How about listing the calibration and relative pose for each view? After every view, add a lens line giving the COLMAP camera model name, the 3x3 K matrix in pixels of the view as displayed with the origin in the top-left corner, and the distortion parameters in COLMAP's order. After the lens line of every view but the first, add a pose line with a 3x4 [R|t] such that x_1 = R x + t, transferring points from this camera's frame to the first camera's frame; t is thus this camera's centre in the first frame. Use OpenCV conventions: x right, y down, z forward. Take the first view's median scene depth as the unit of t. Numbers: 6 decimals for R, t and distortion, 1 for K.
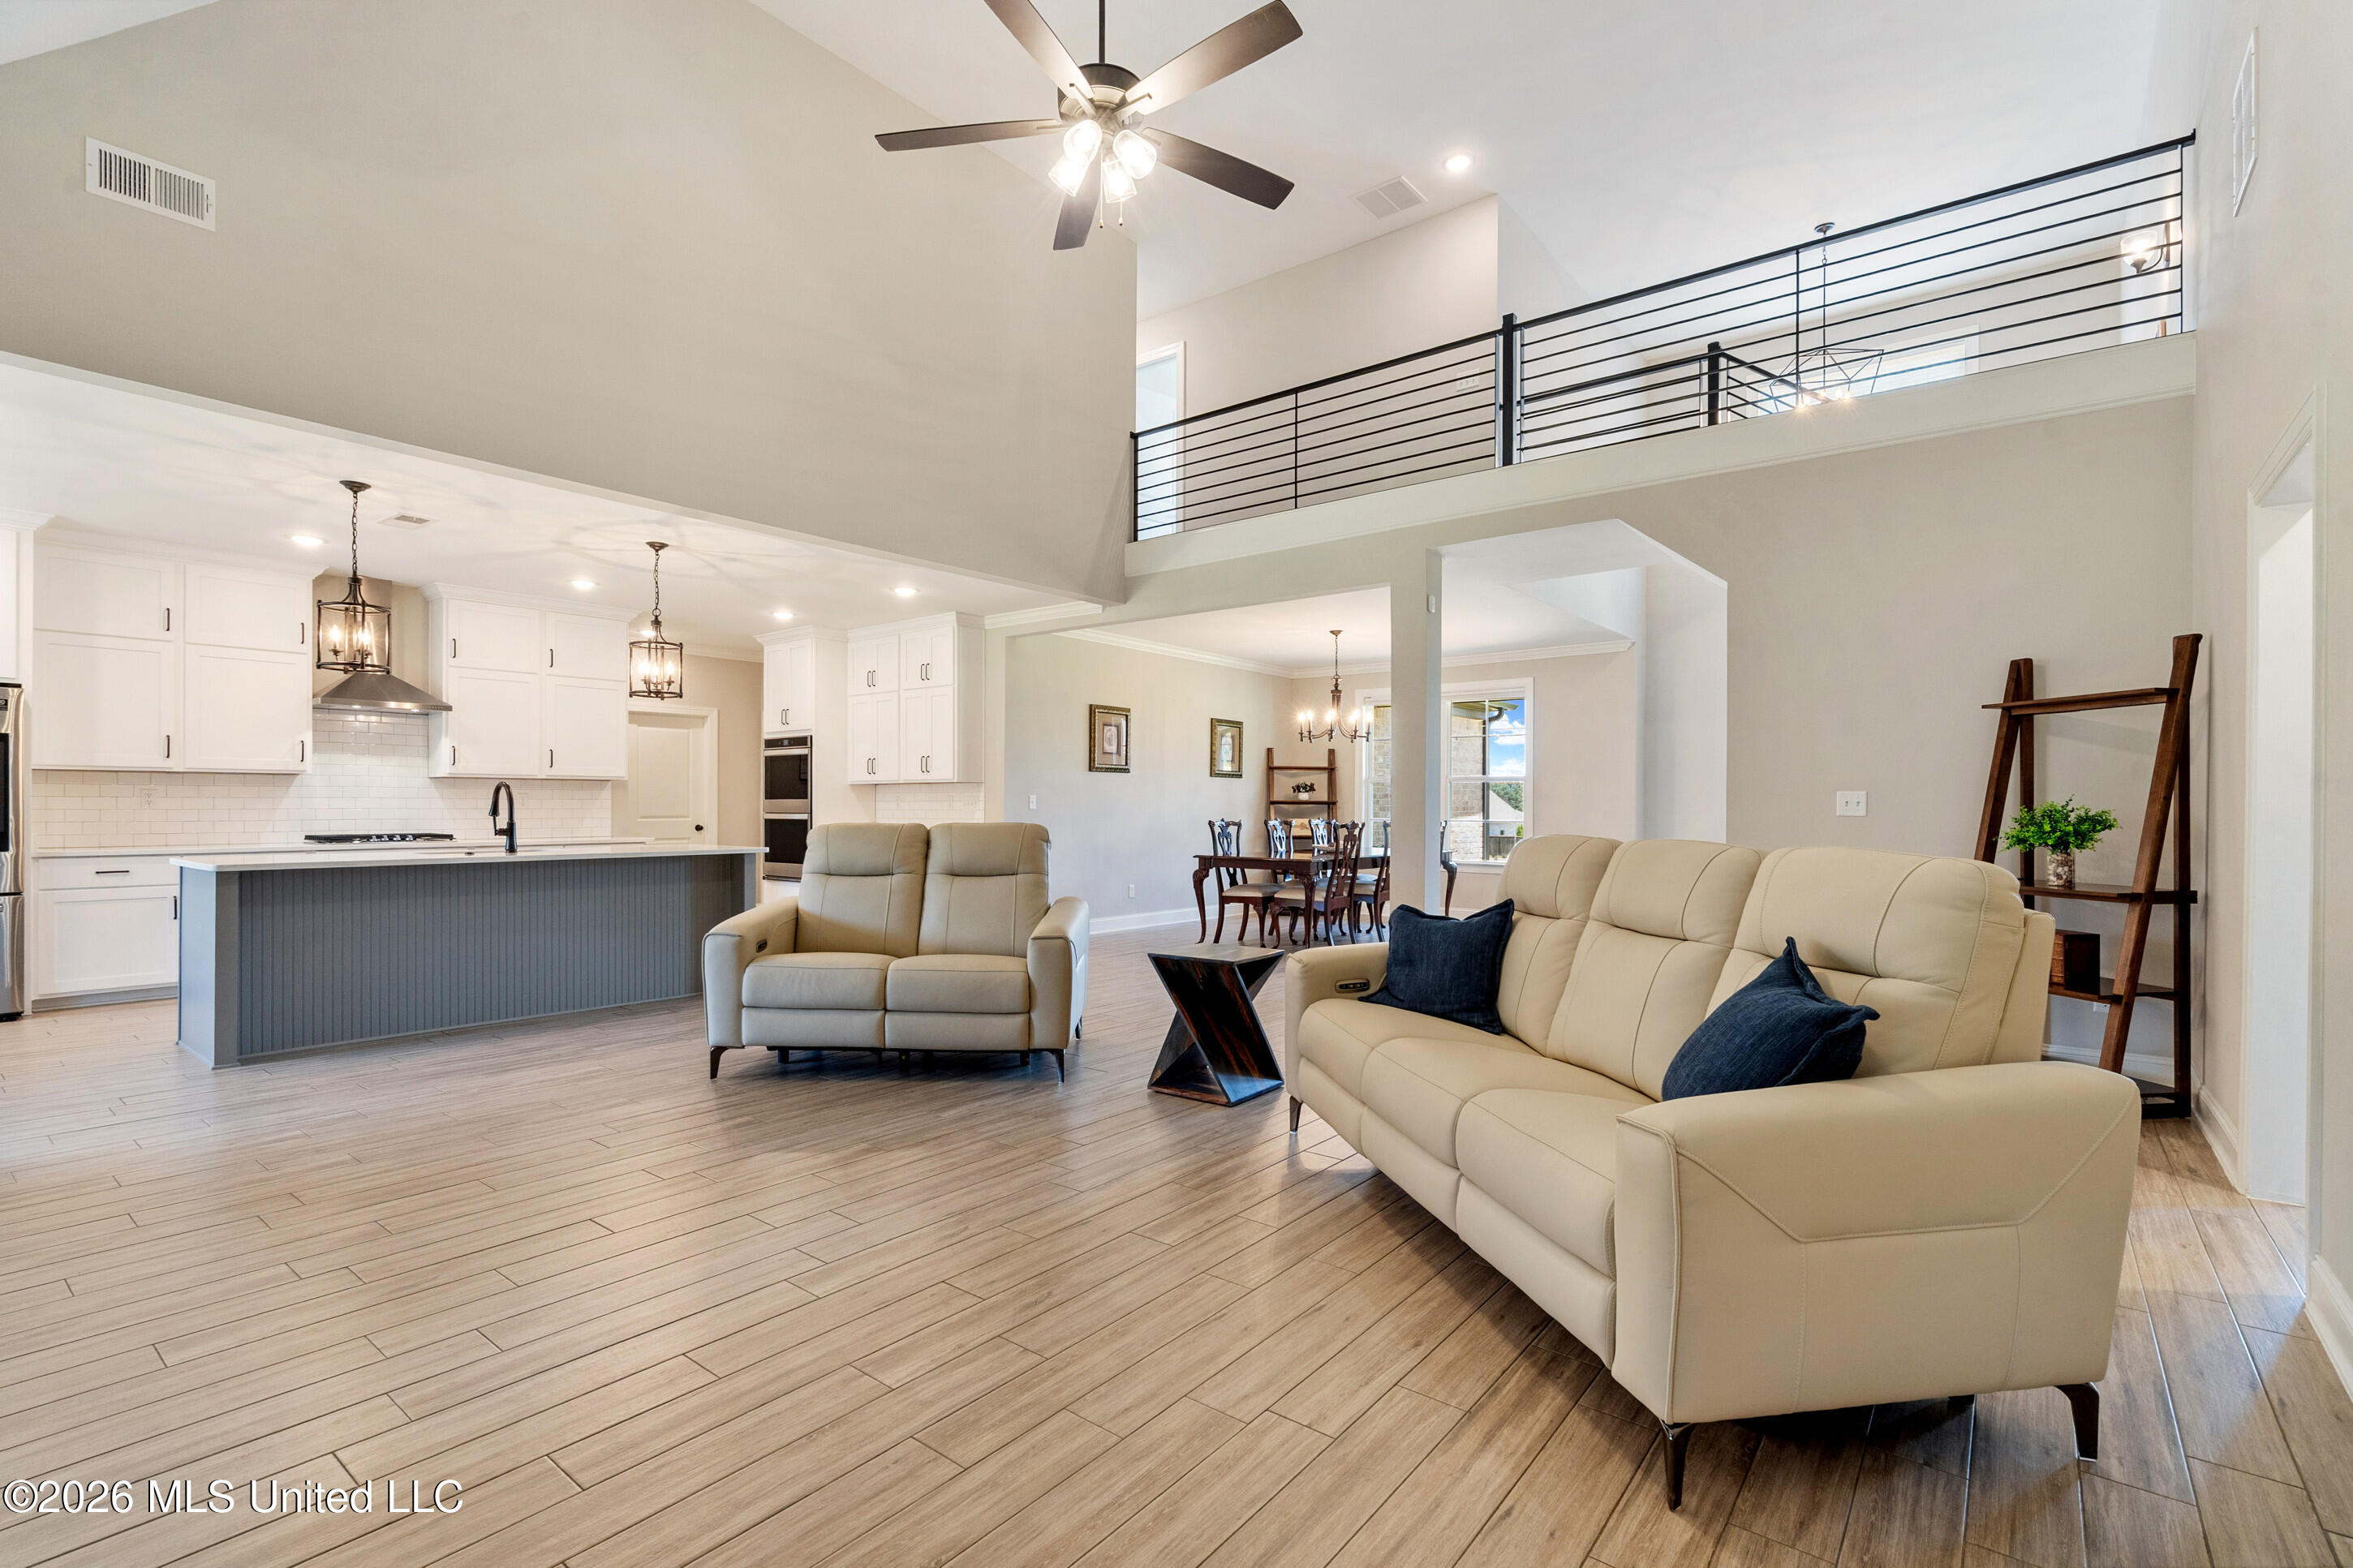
lens RADIAL K [[1094.7, 0, 1176.5], [0, 1094.7, 784.0], [0, 0, 1]] dist [-0.003326, 0.000111]
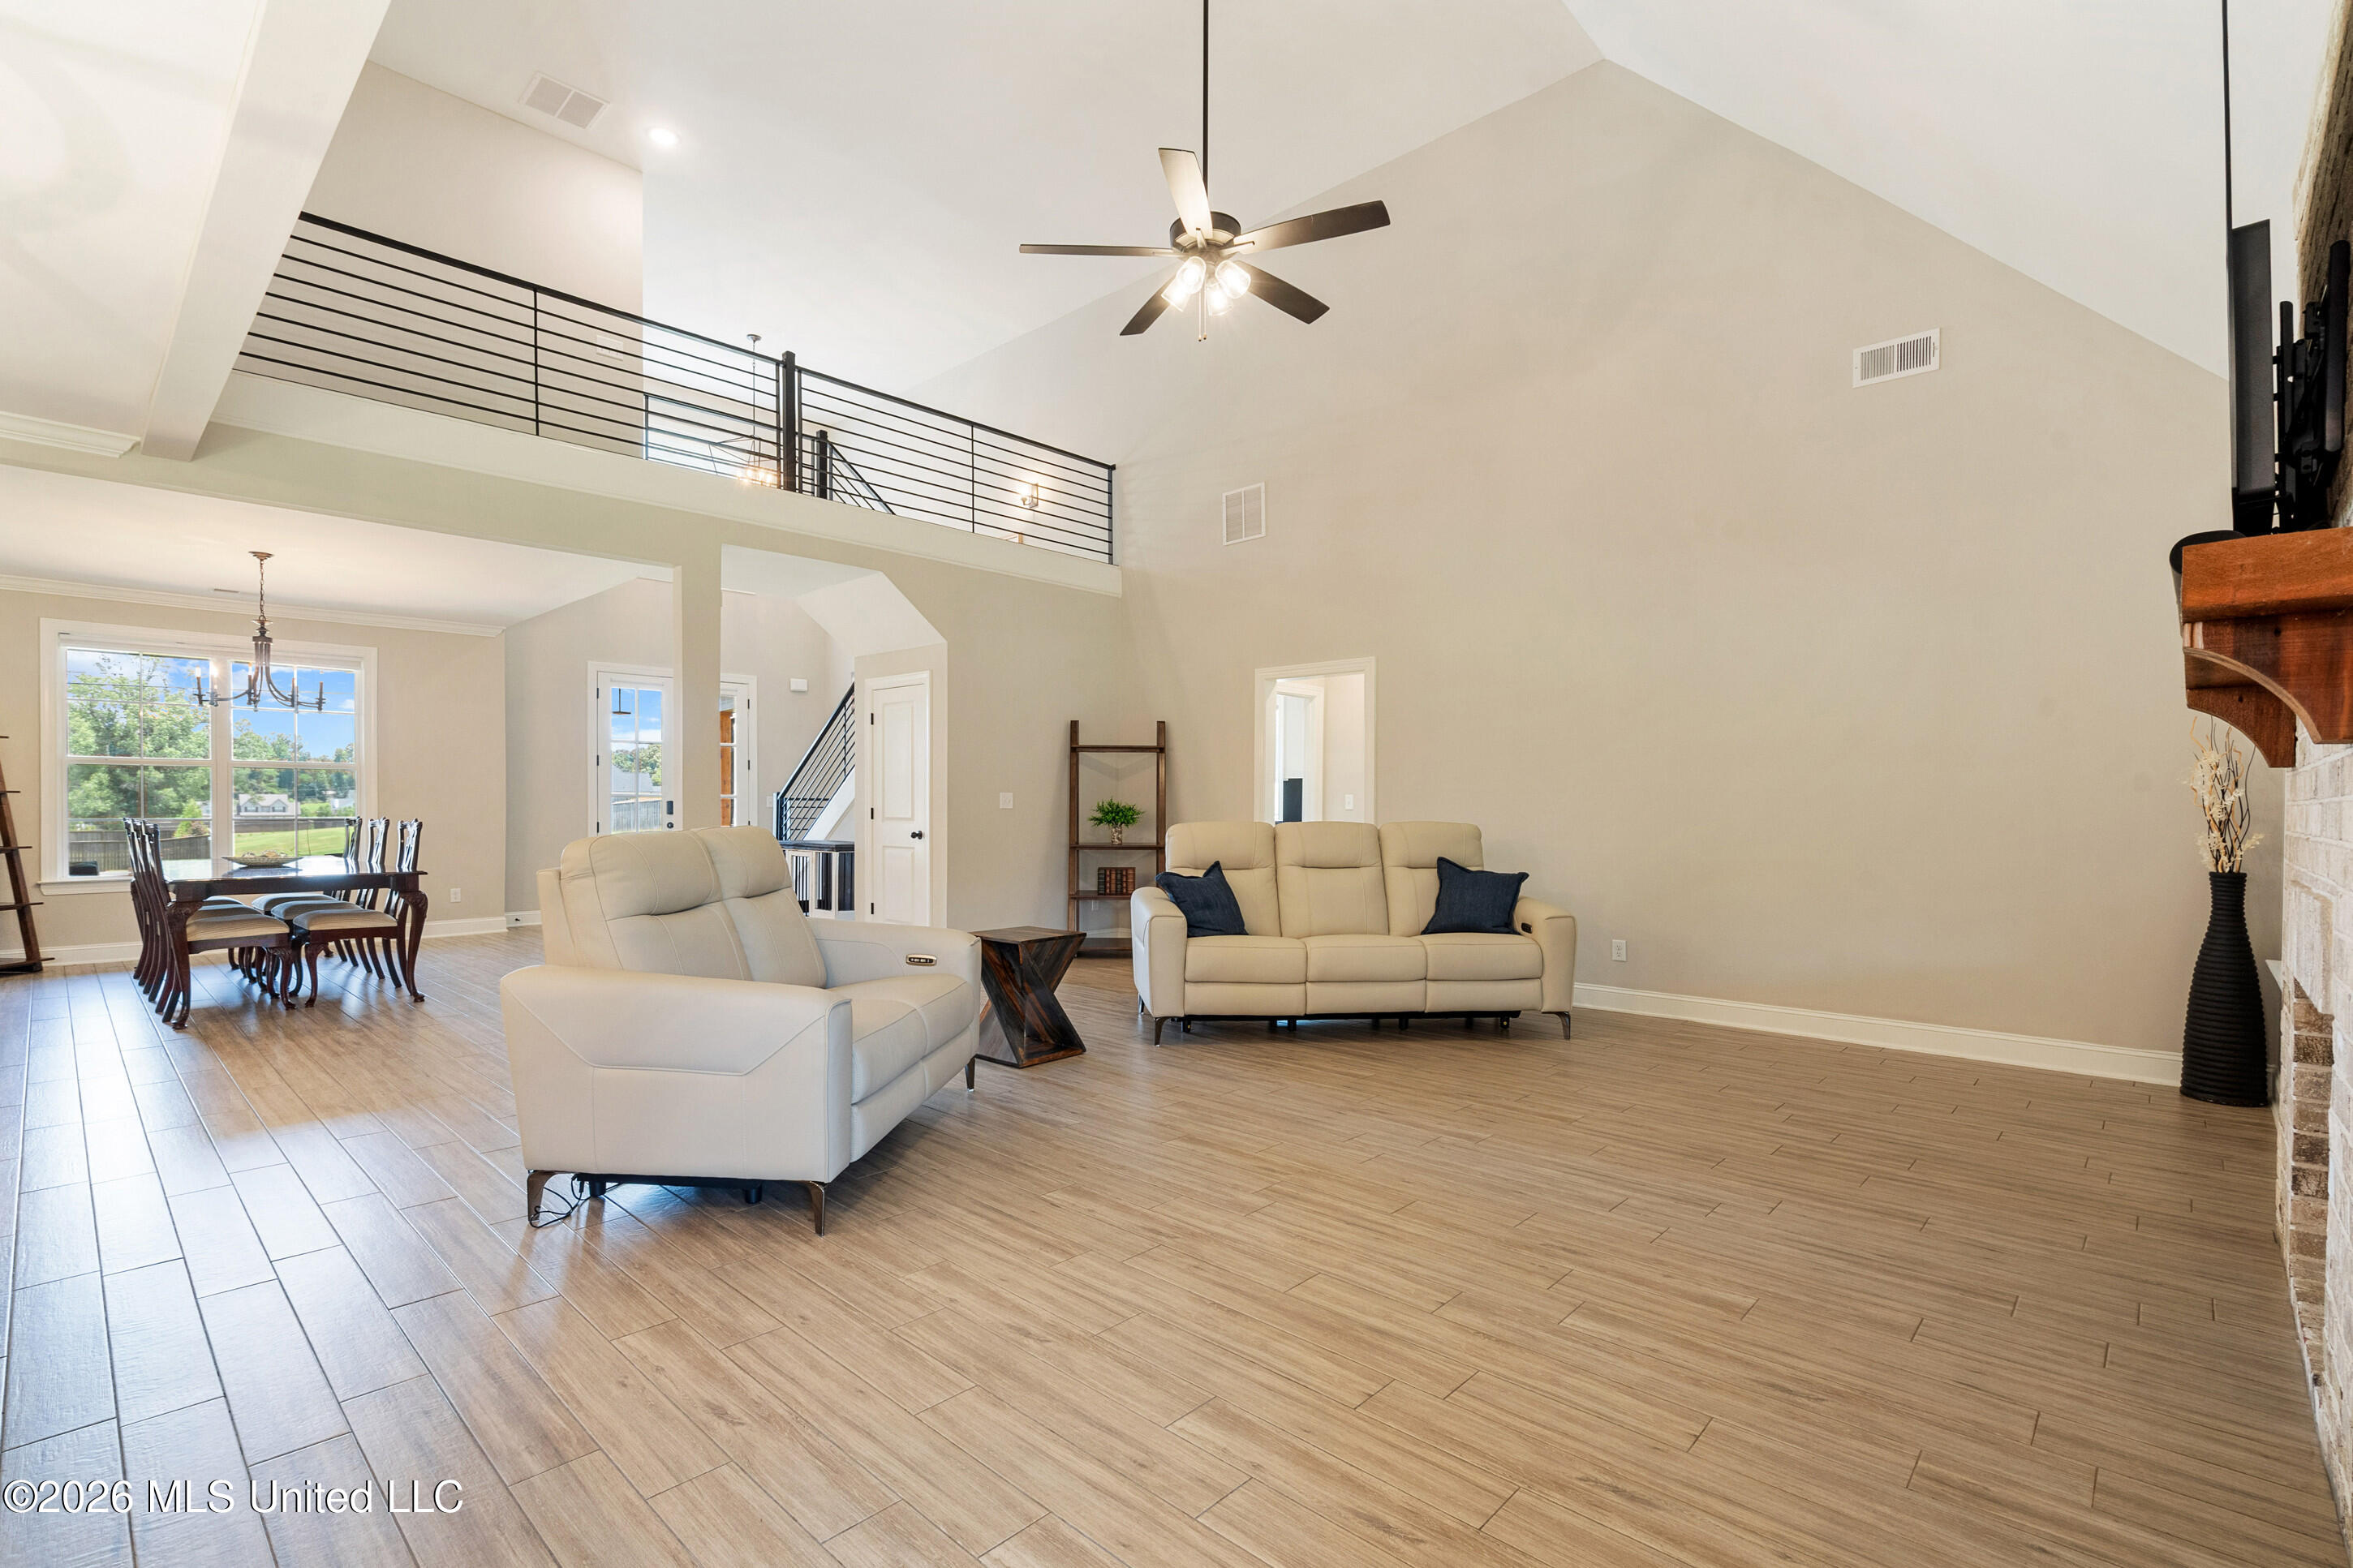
lens RADIAL K [[1060.7, 0, 1176.5], [0, 1060.7, 784.0], [0, 0, 1]] dist [-0.003167, -0.000195]
pose [[0.080600, 0.017462, 0.996594, -0.750859], [-0.020232, 0.999669, -0.015880, 0.010643], [-0.996541, -0.018883, 0.080926, 0.551260]]
